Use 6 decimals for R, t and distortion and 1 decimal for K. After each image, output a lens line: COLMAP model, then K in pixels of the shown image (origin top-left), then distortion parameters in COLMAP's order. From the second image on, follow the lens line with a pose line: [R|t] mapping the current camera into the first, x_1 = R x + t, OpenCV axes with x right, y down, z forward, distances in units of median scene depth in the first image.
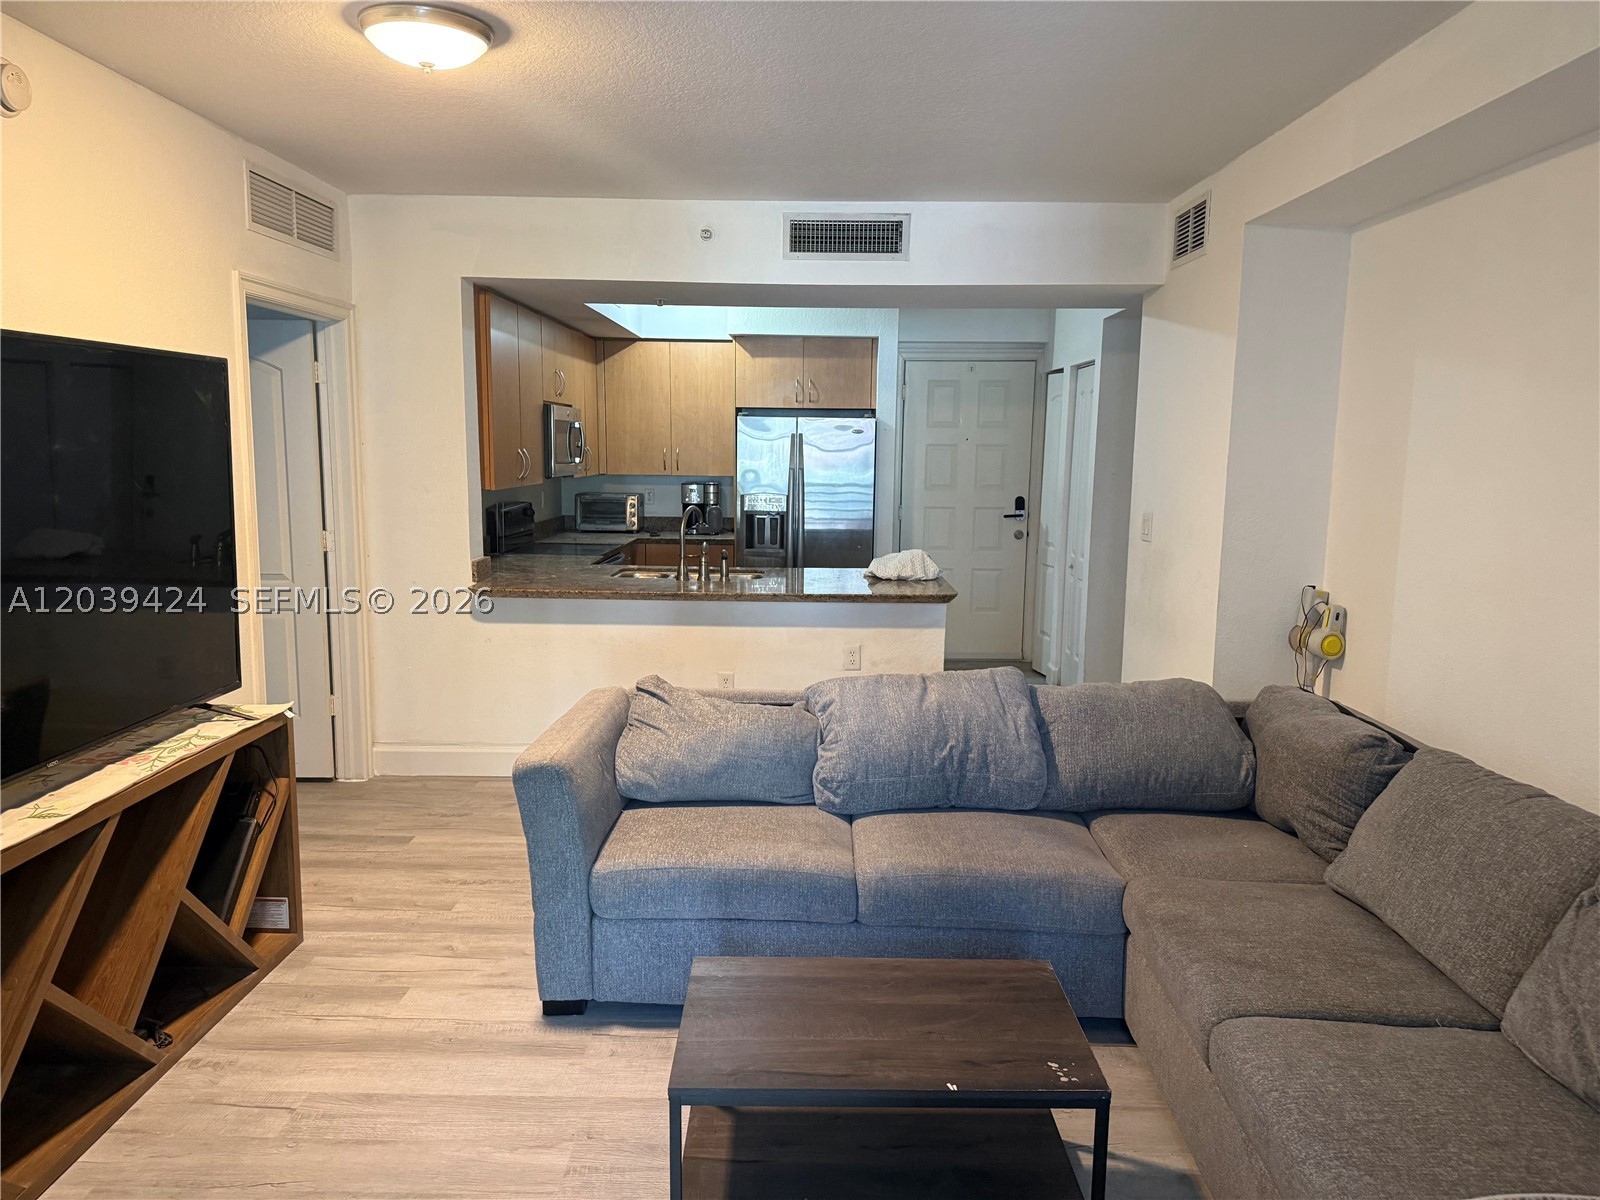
lens RADIAL K [[1147.3, 0, 800.0], [0, 1147.3, 600.0], [0, 0, 1]] dist [0.142303, -0.207907]
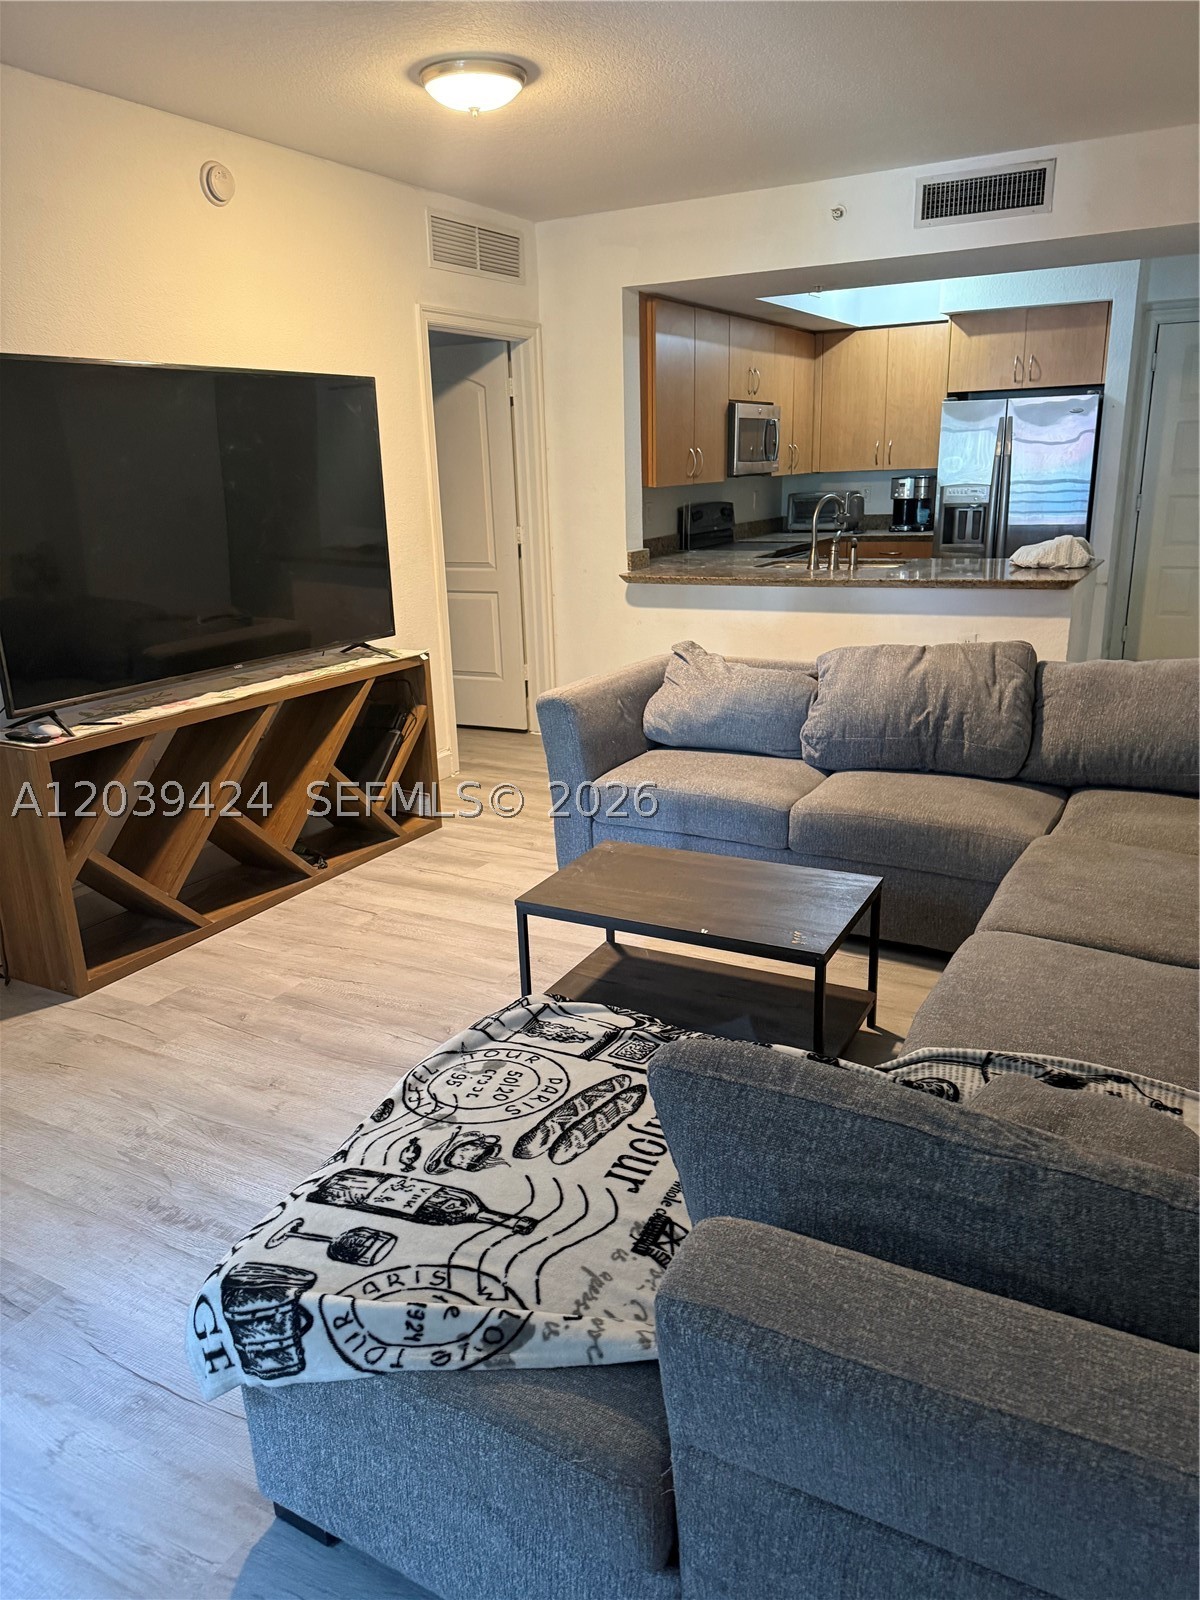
lens RADIAL K [[1147.3, 0, 573.0], [0, 1147.3, 813.6], [0, 0, 1]] dist [0.142303, -0.207907]
pose [[0.876652, 0.102626, -0.470052, 0.345210], [-0.025276, 0.985460, 0.168015, 0.046355], [0.480461, -0.135409, 0.866500, -0.088940]]
